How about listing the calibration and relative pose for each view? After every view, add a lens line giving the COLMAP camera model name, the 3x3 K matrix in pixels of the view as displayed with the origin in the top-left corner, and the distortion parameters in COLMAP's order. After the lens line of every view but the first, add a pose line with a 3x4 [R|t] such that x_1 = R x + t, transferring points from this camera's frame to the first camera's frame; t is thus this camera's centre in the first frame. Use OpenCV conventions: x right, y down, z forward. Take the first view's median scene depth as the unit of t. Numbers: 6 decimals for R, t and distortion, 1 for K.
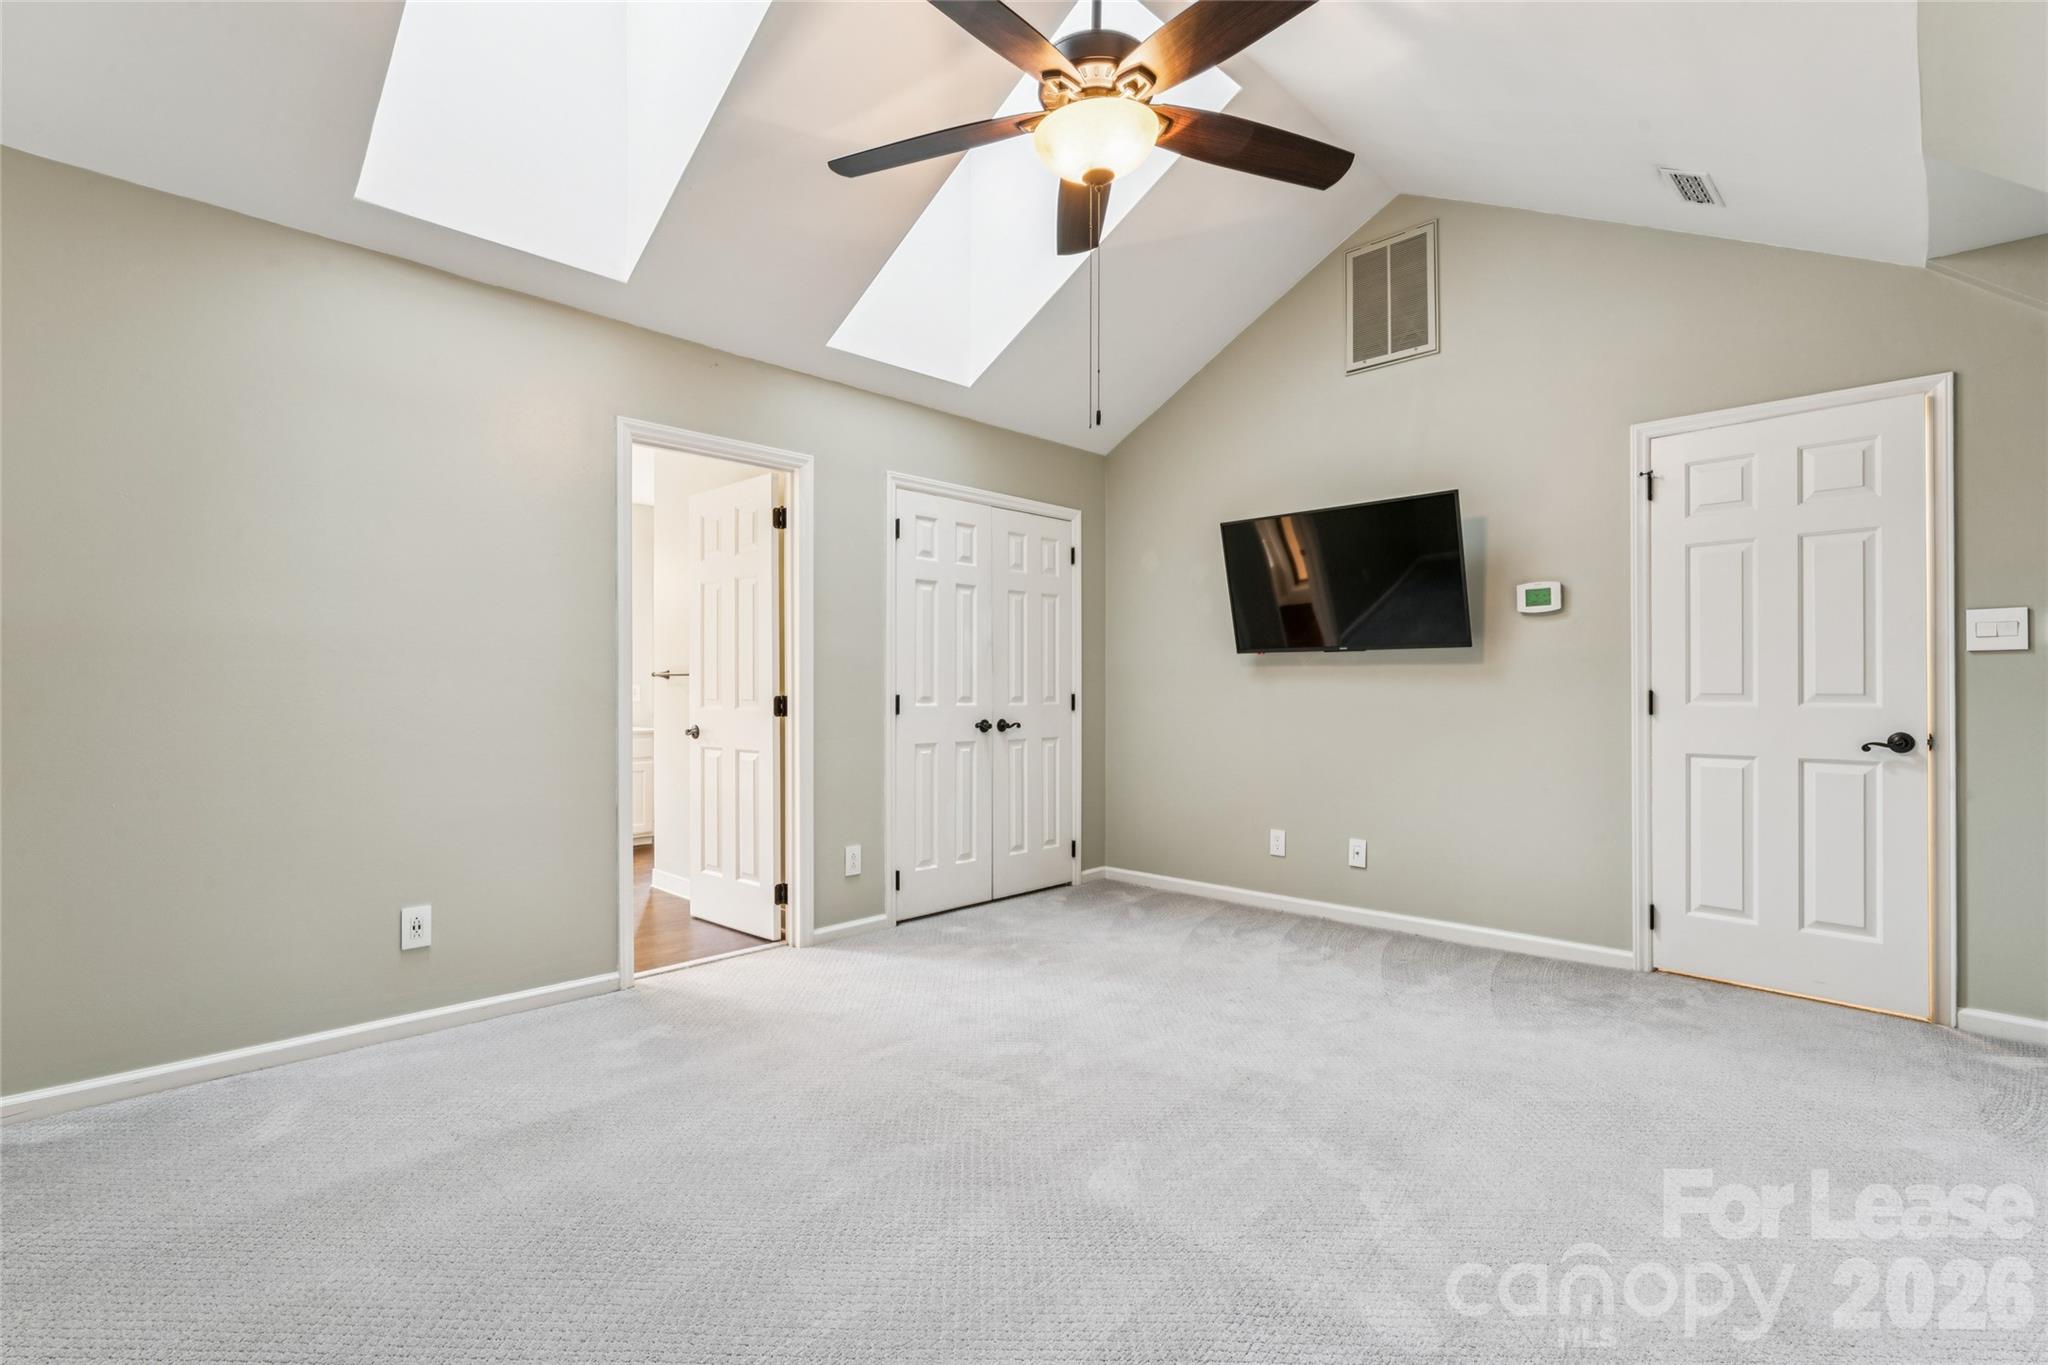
lens RADIAL K [[942.4, 0, 1029.4], [0, 942.4, 686.5], [0, 0, 1]] dist [-0.000071, 0.000049]
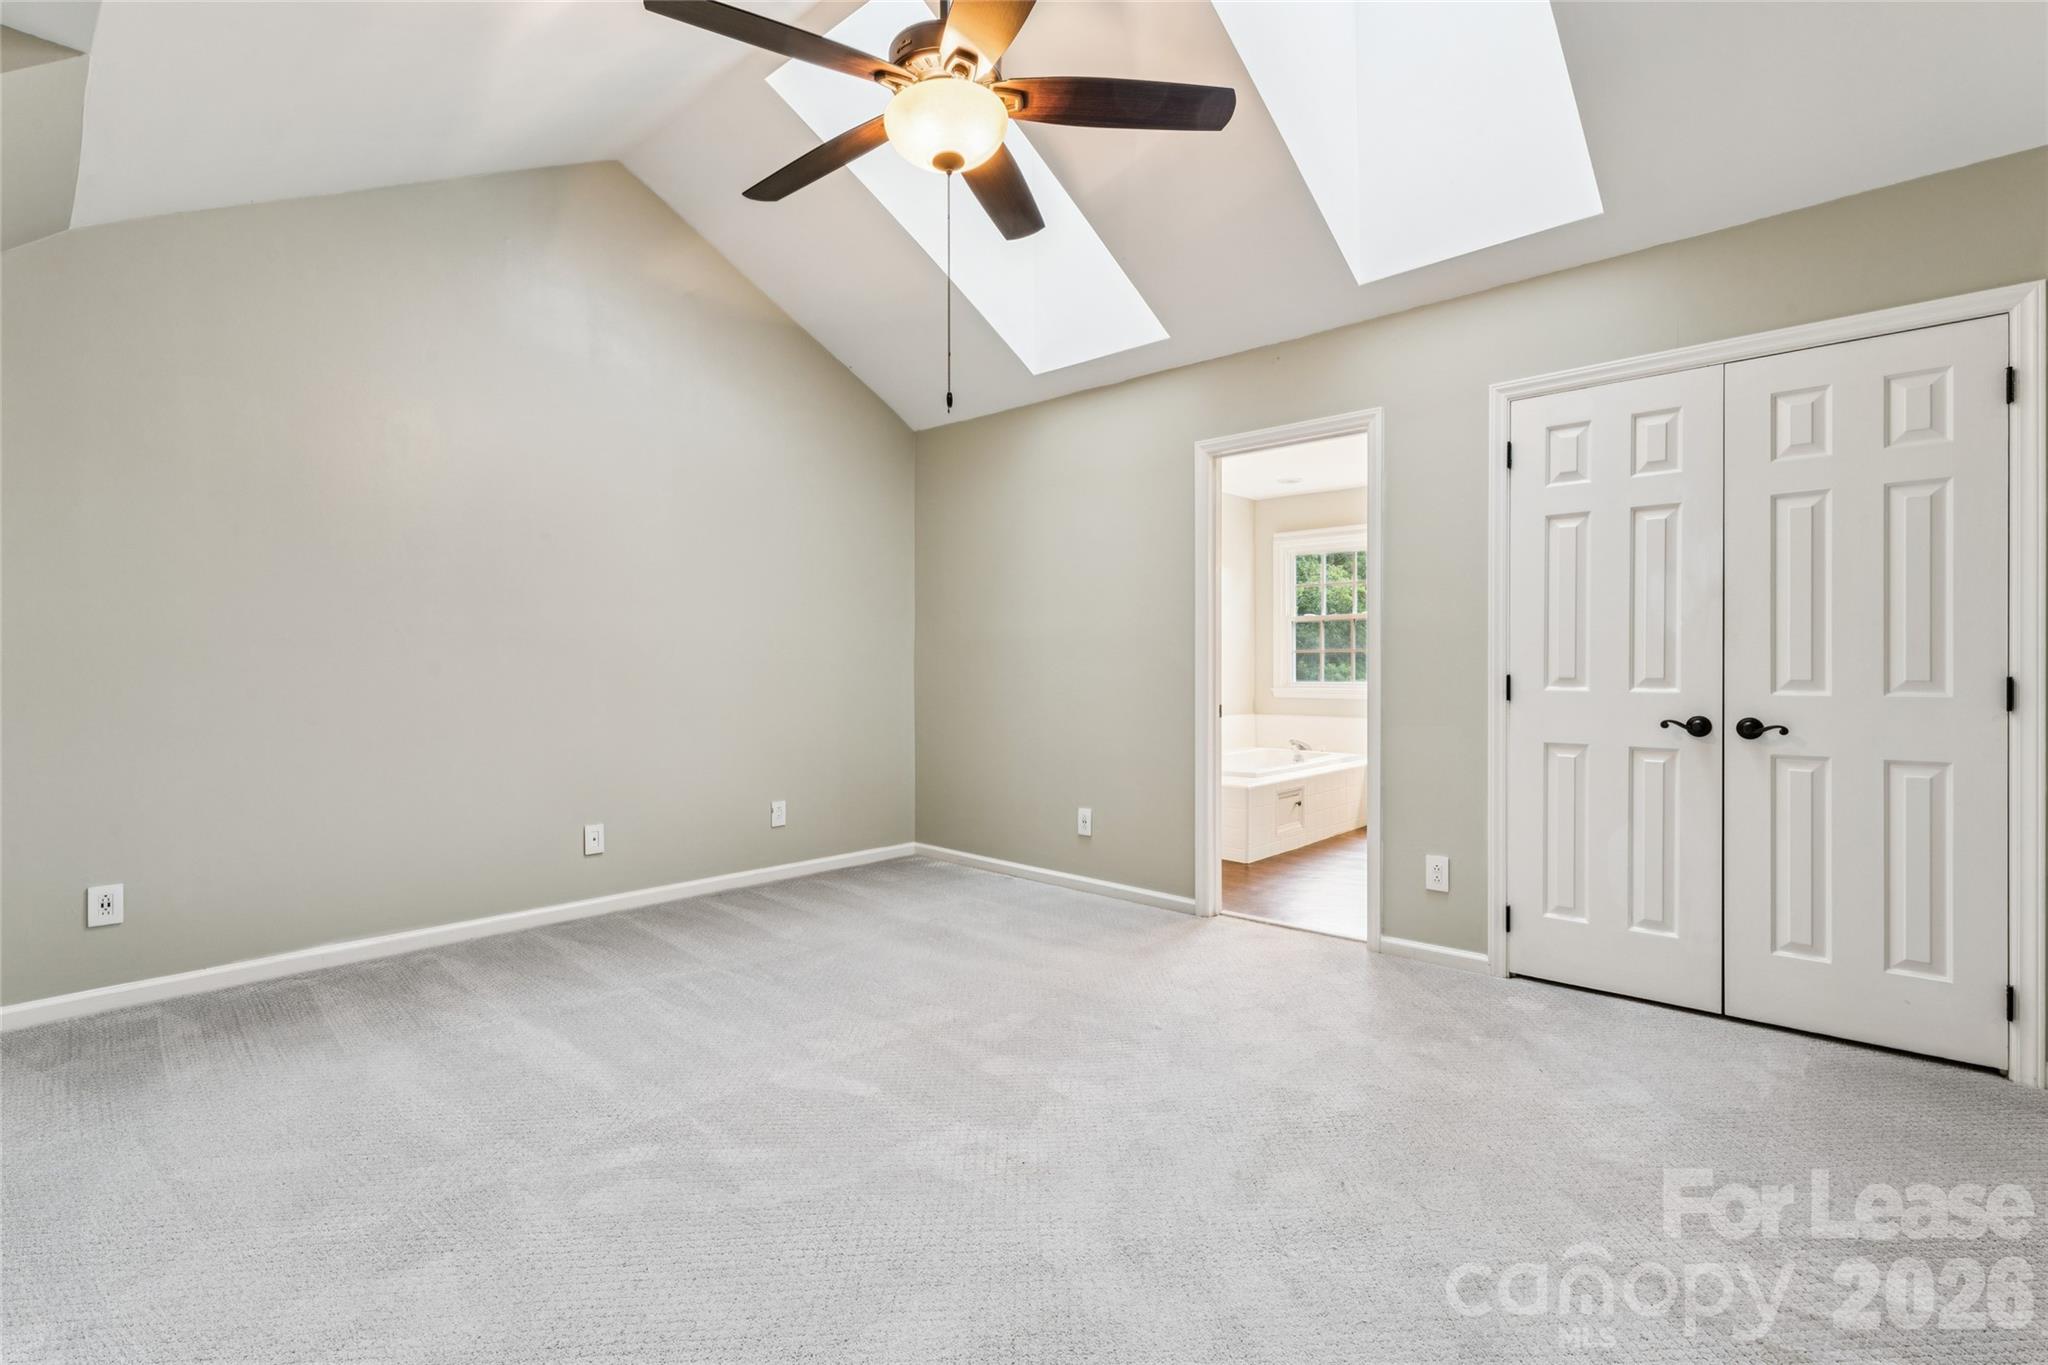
lens RADIAL K [[942.4, 0, 1034.5], [0, 942.4, 674.9], [0, 0, 1]] dist [-0.000071, 0.000049]
pose [[0.037347, 0.005987, -0.999284, 0.603870], [0.002576, 0.999978, 0.006087, 0.003552], [0.999299, -0.002802, 0.037331, 0.588831]]
